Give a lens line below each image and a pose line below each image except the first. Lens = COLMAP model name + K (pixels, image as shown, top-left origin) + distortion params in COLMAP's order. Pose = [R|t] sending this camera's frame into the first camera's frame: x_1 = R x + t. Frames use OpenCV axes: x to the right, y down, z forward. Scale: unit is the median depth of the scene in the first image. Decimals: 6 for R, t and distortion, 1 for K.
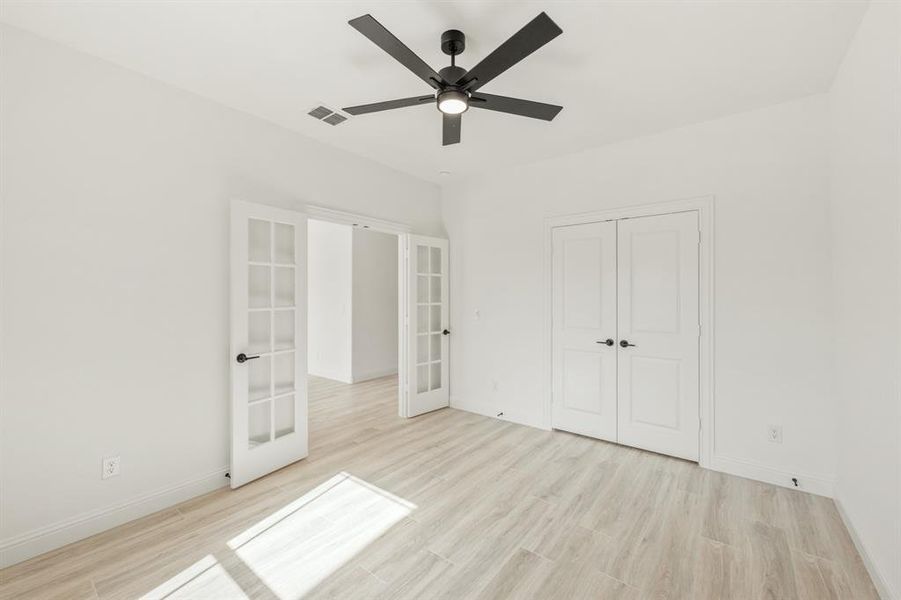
lens RADIAL K [[362.0, 0, 450.5], [0, 362.0, 300.0], [0, 0, 1]] dist [0.001681, 0.000211]
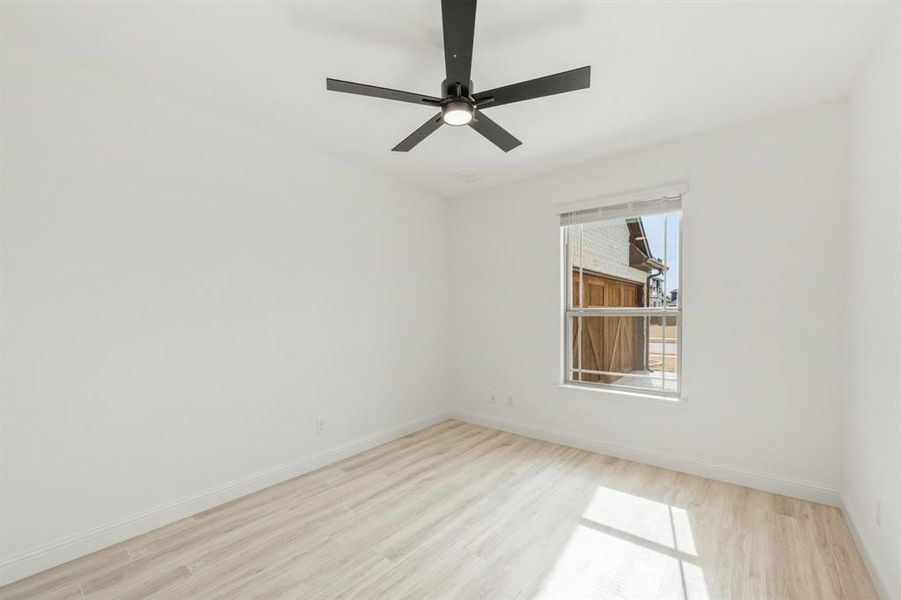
lens RADIAL K [[362.0, 0, 450.5], [0, 362.0, 300.0], [0, 0, 1]] dist [0.001681, 0.000211]
pose [[-0.999688, 0.011147, 0.022350, 0.010137], [0.011260, 0.999924, 0.004945, -0.045243], [-0.022293, 0.005195, -0.999738, 2.040391]]
